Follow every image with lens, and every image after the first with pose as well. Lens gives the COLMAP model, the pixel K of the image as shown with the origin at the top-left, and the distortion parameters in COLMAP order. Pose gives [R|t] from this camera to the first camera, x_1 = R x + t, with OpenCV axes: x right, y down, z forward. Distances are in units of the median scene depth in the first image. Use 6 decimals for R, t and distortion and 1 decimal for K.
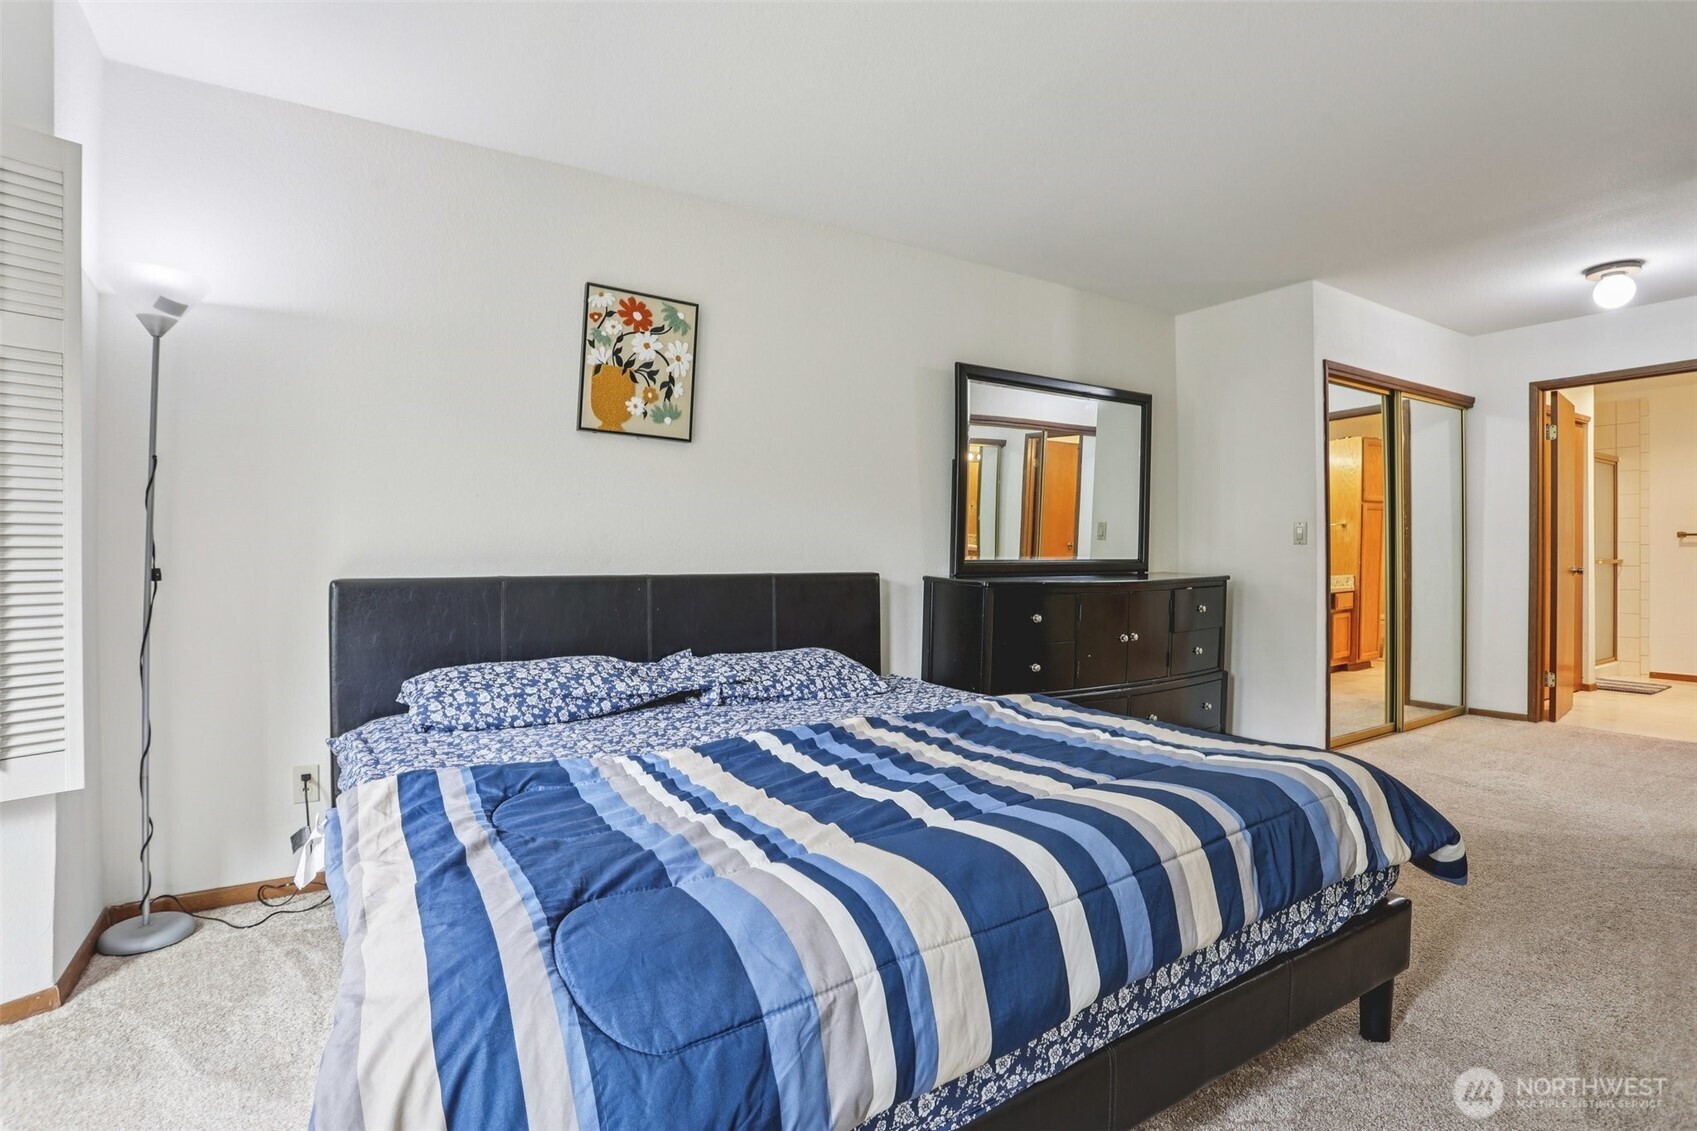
lens RADIAL K [[831.4, 0, 853.5], [0, 831.4, 563.2], [0, 0, 1]] dist [-0.027873, 0.003213]
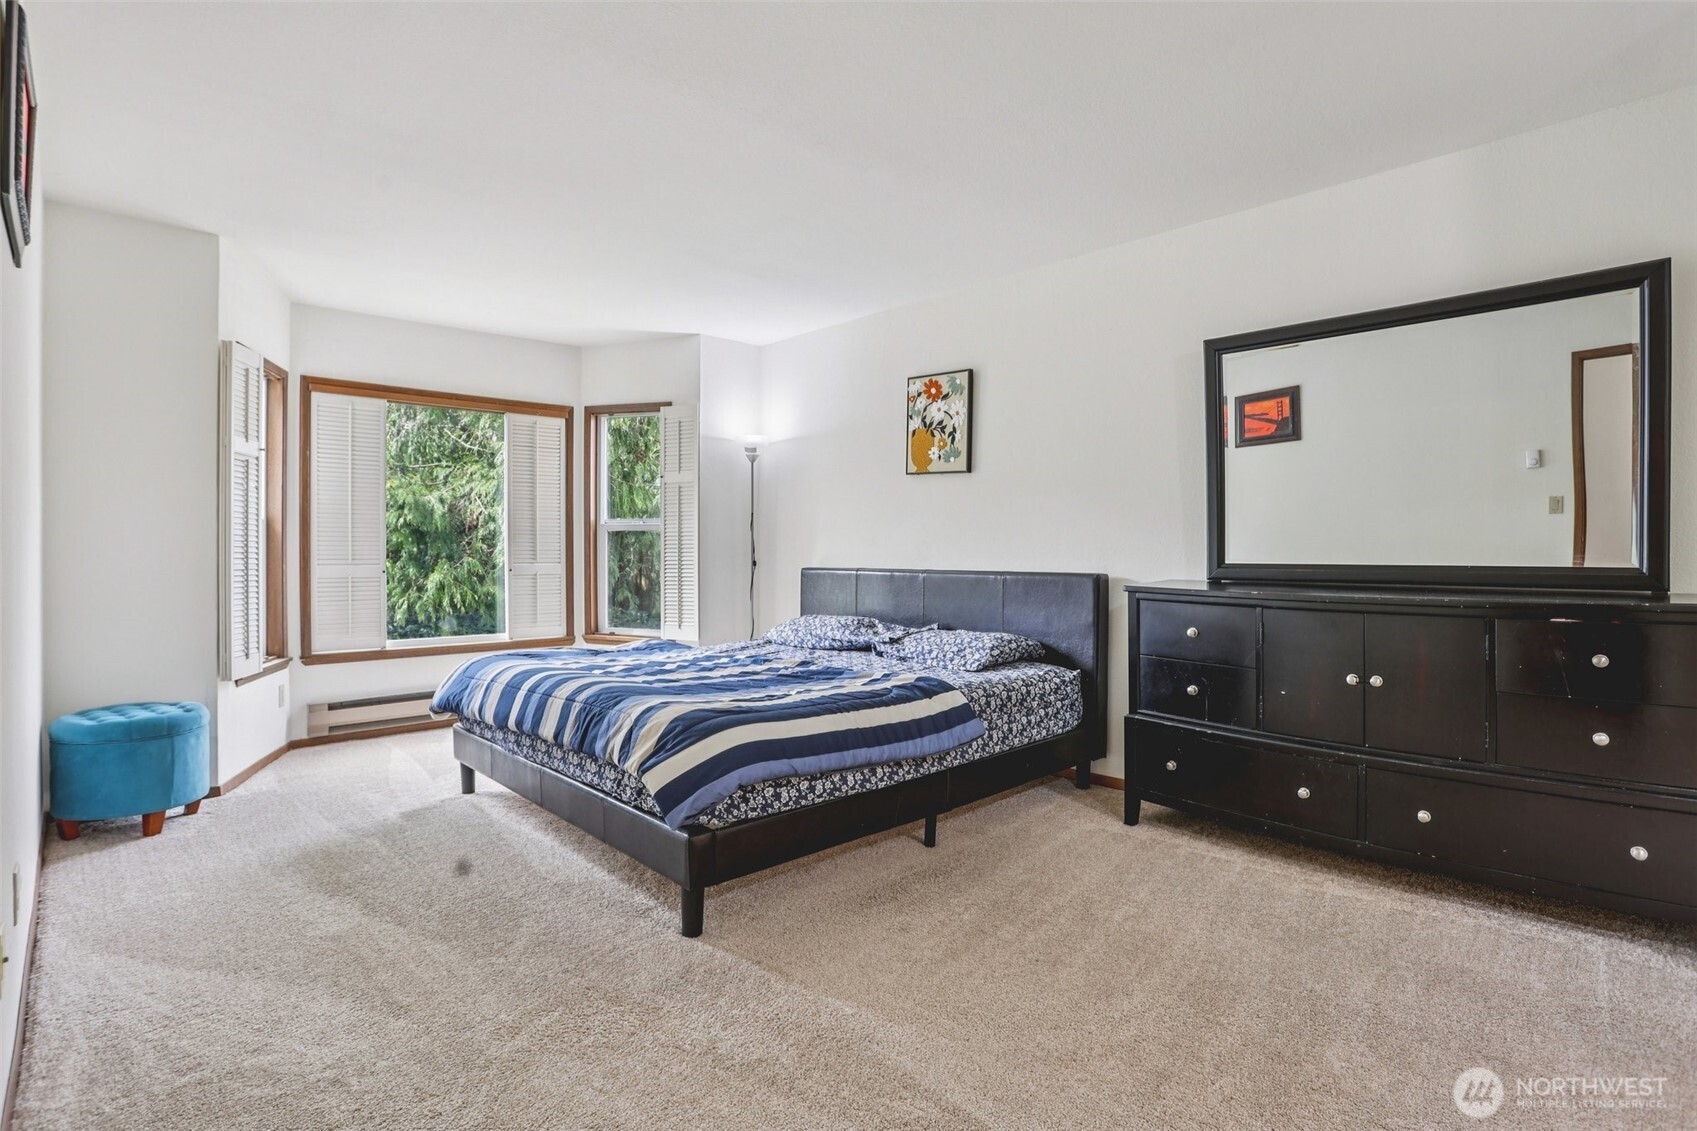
lens RADIAL K [[831.4, 0, 848.3], [0, 831.4, 570.9], [0, 0, 1]] dist [-0.027873, 0.003213]
pose [[0.213656, 0.024824, -0.976594, 1.124807], [-0.009805, 0.999681, 0.023266, -0.016103], [0.976860, 0.004604, 0.213831, 0.542399]]
